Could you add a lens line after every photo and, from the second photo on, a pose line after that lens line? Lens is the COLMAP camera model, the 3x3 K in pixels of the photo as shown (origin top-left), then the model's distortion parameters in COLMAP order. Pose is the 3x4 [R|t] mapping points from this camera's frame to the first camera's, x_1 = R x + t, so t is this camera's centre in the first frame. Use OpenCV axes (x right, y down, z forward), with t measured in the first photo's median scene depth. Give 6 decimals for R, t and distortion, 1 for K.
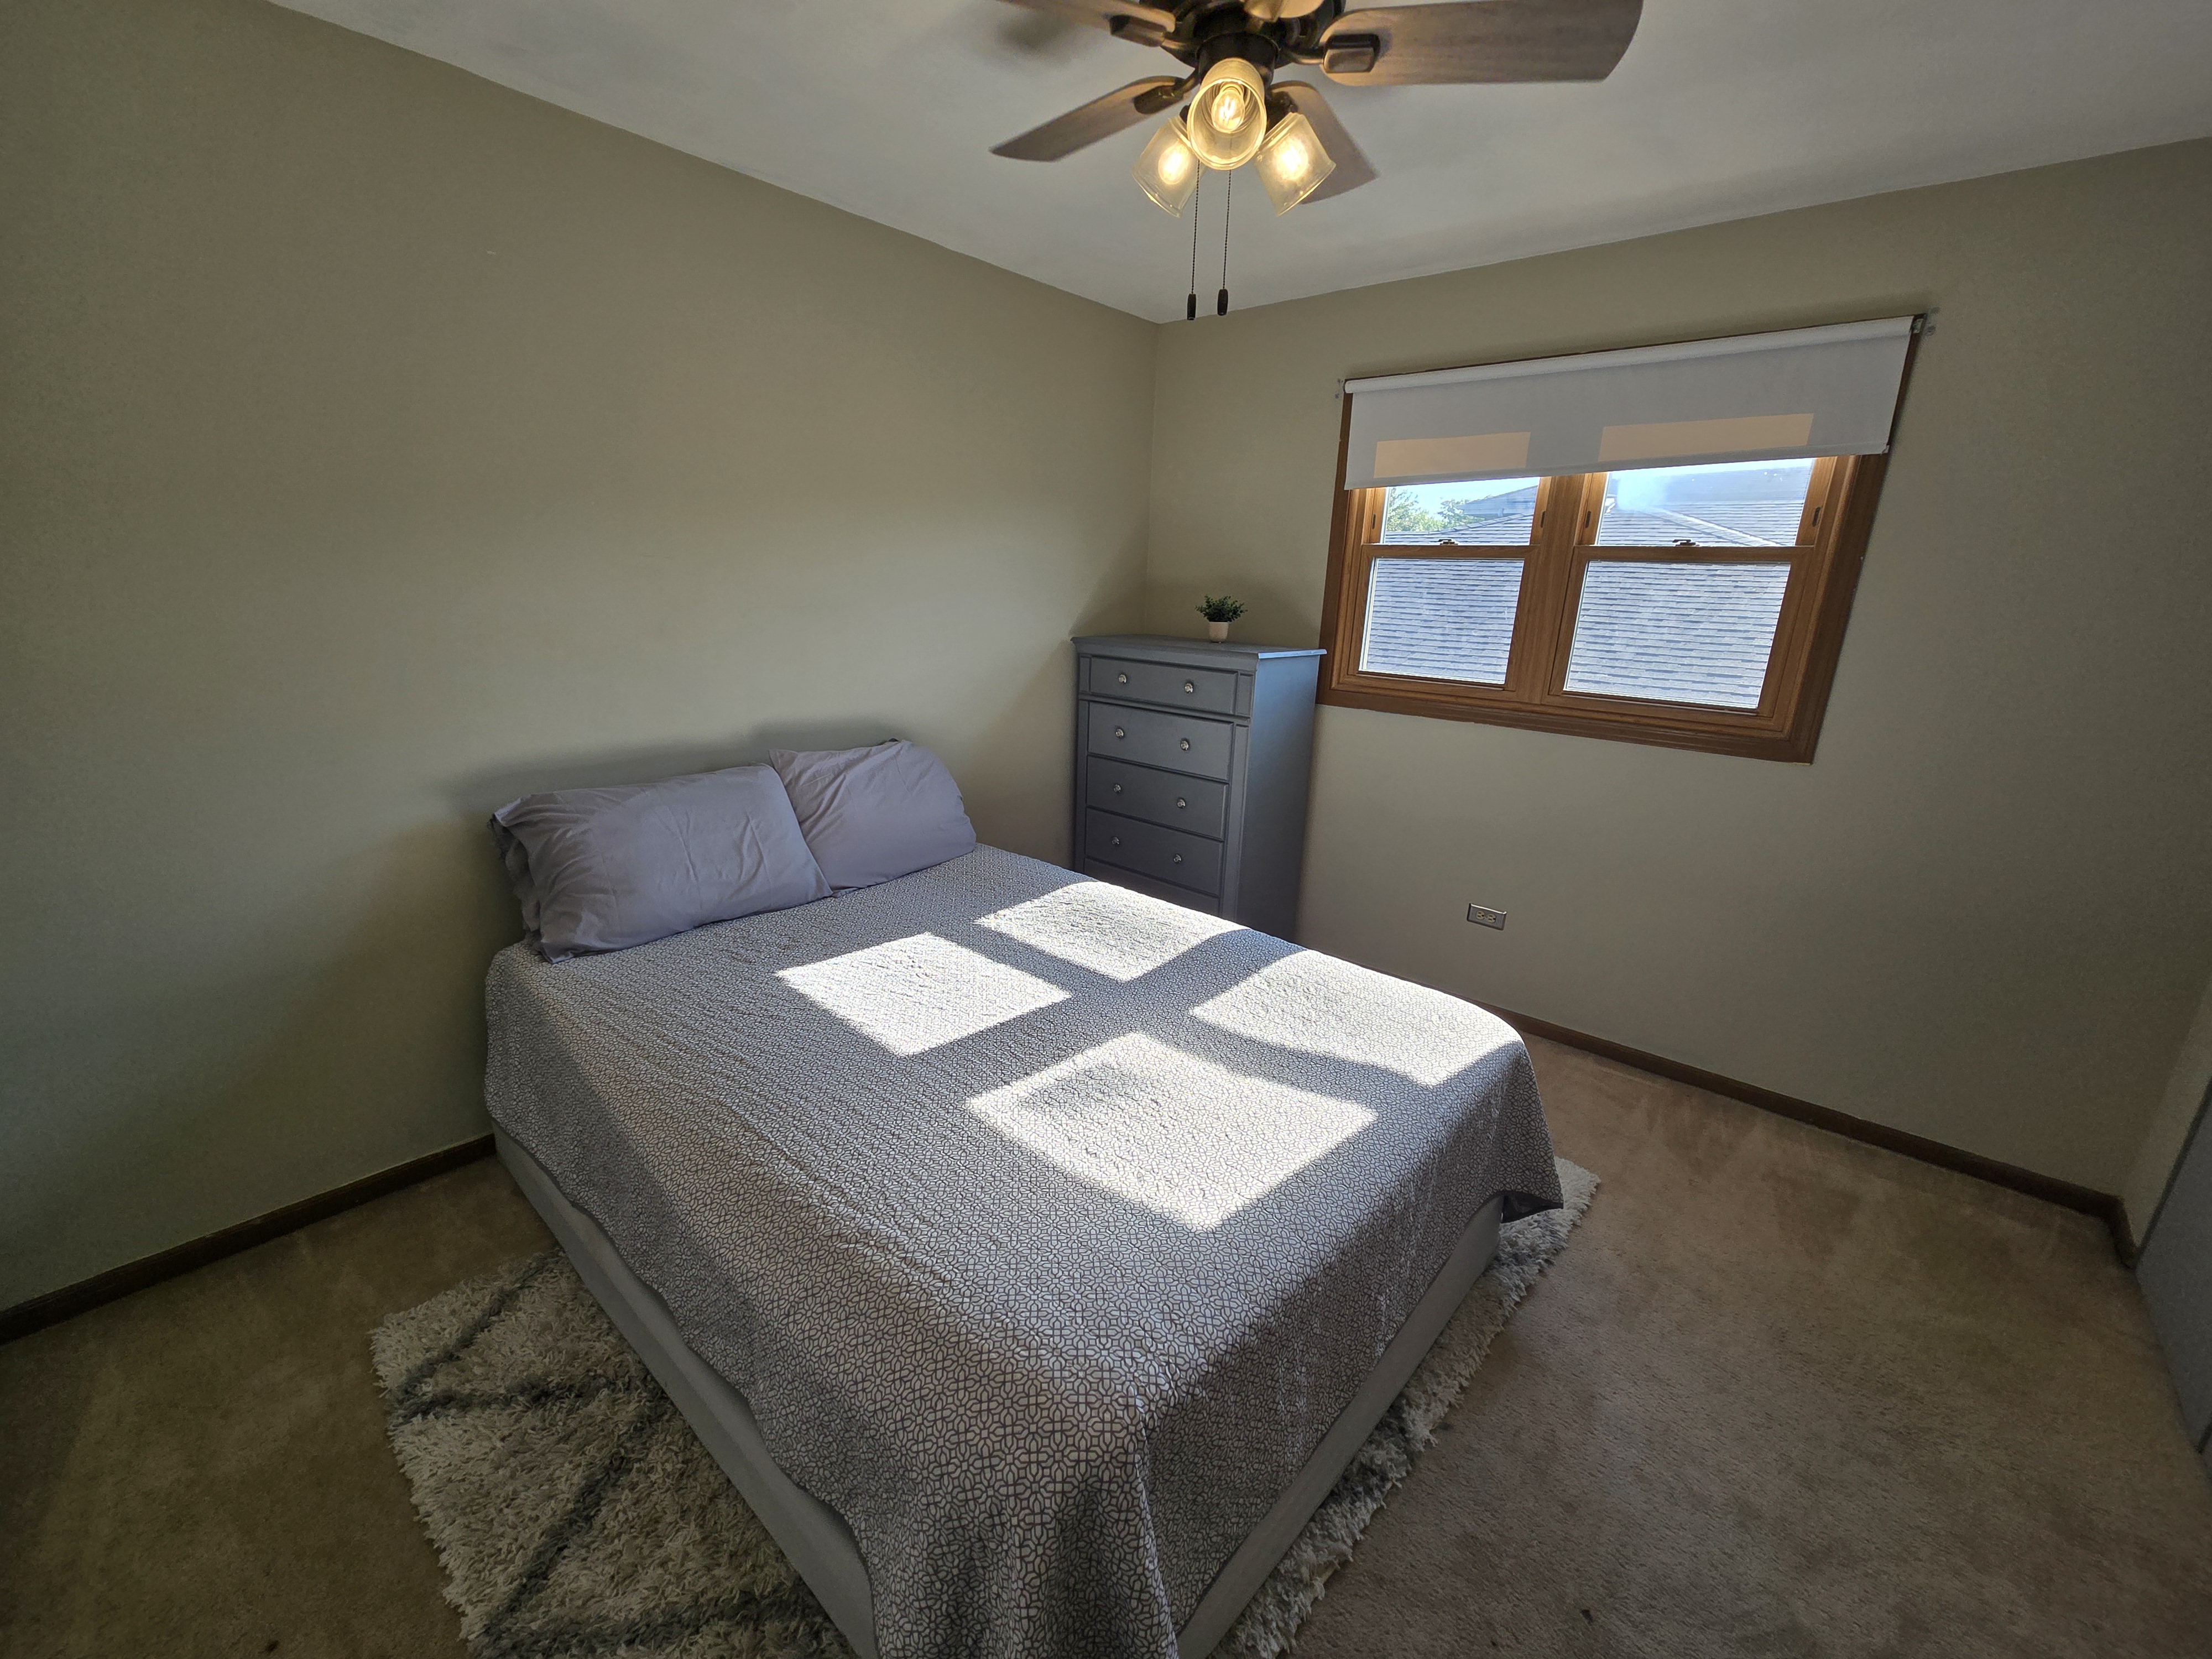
lens RADIAL K [[911.5, 0, 1092.7], [0, 911.5, 839.6], [0, 0, 1]] dist [-0.000336, 0.000435]
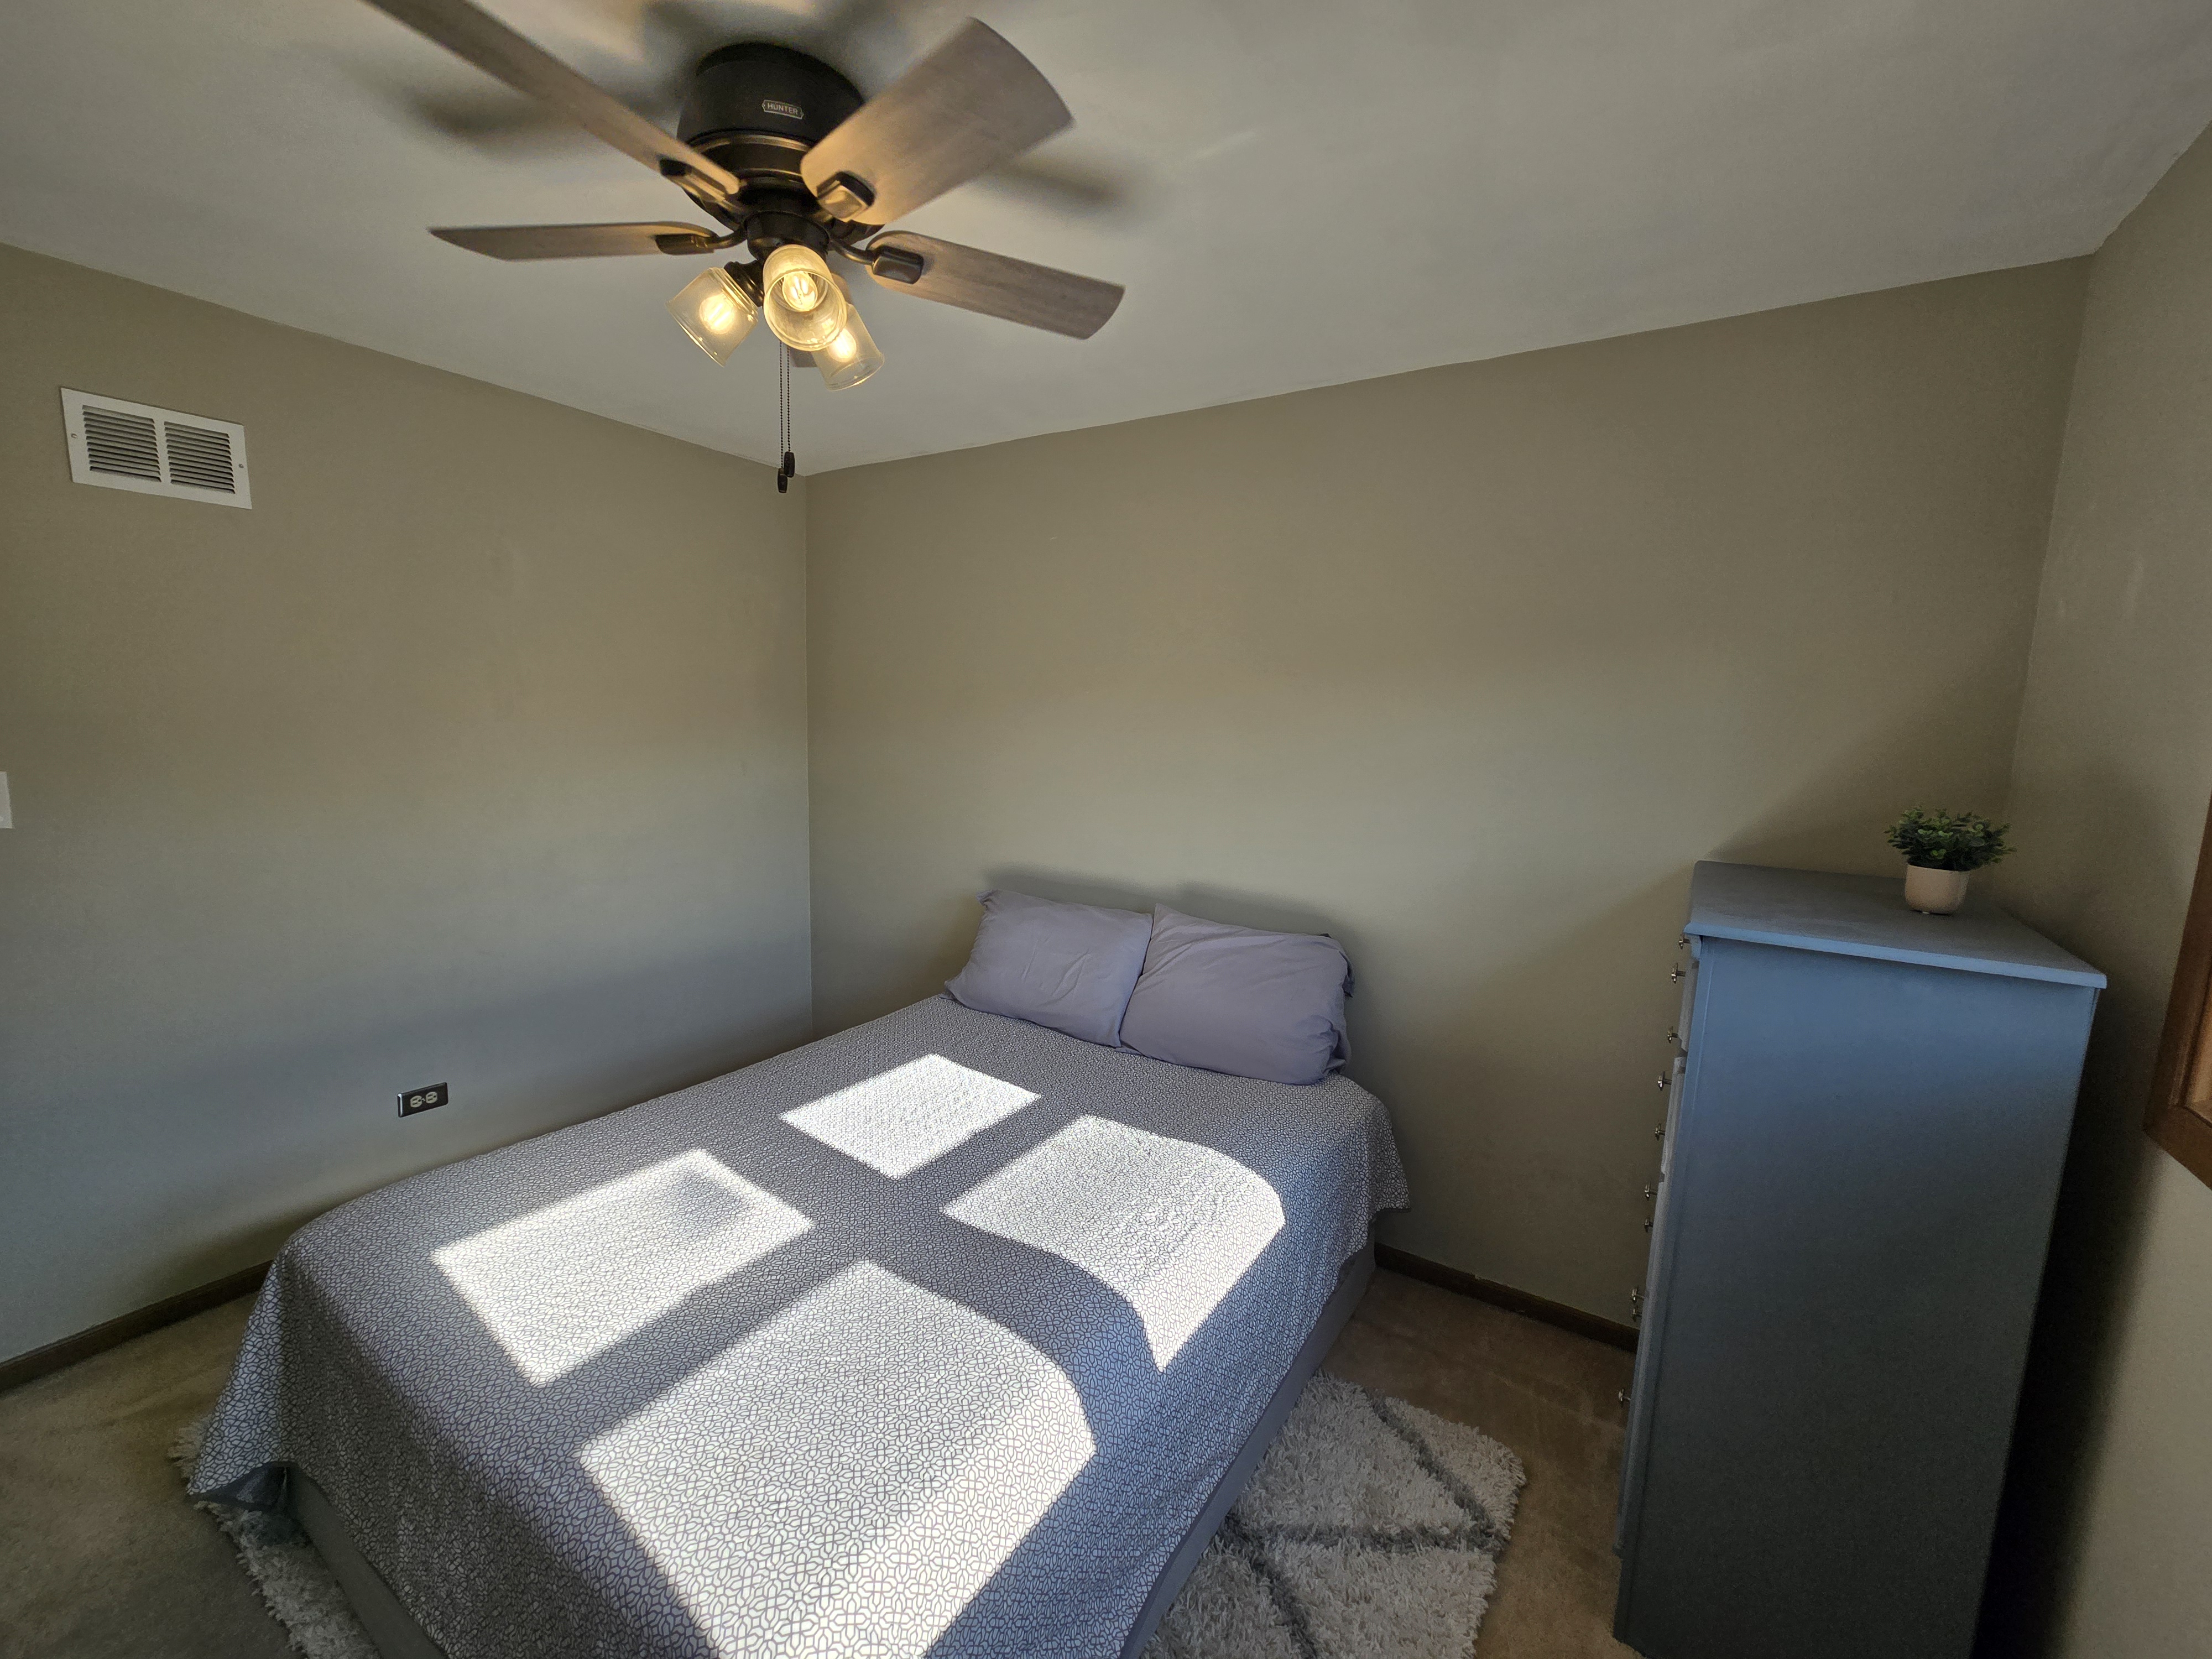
lens RADIAL K [[893.1, 0, 1101.4], [0, 893.1, 837.4], [0, 0, 1]] dist [-0.001912, 0.002924]
pose [[0.153122, 0.099876, -0.983147, 0.710695], [-0.291291, 0.955238, 0.051672, -0.222256], [0.944300, 0.278470, 0.175361, 0.758423]]
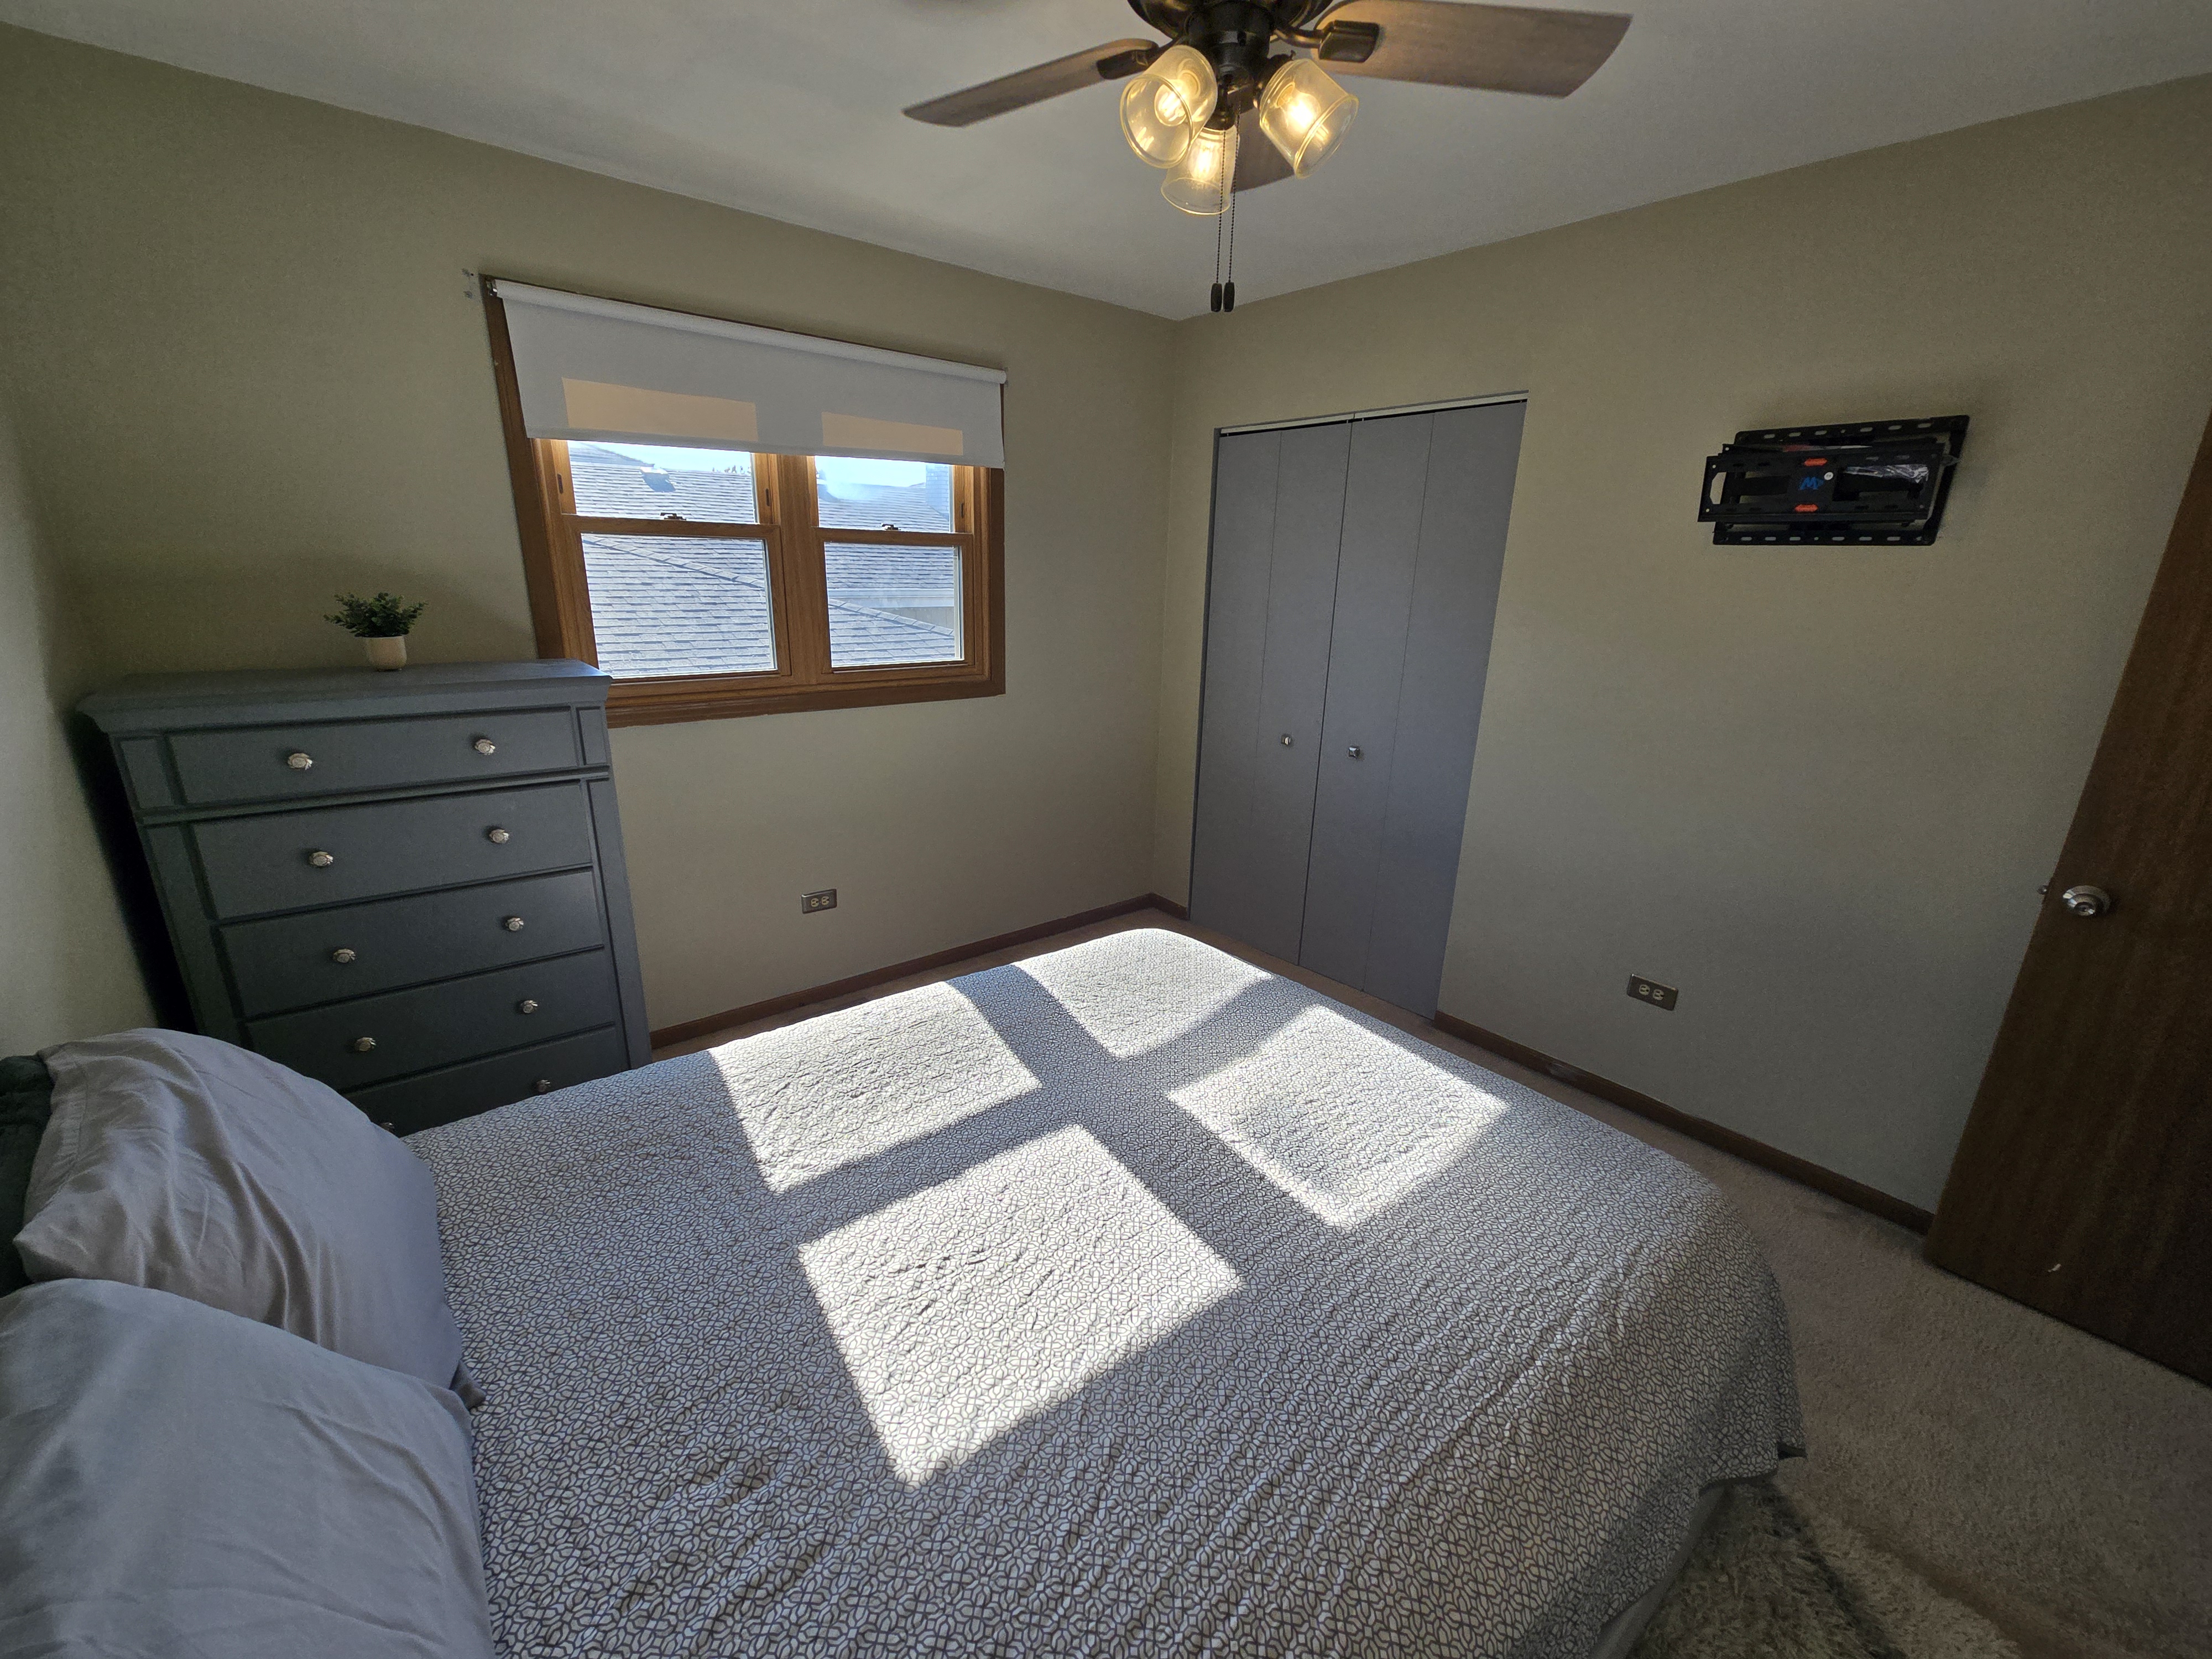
lens RADIAL K [[904.5, 0, 1090.3], [0, 904.5, 848.2], [0, 0, 1]] dist [-0.005934, 0.000484]
pose [[0.164790, -0.322368, 0.932160, -0.546580], [0.255909, 0.926691, 0.275236, -0.214202], [-0.952552, 0.193192, 0.235206, 0.611065]]
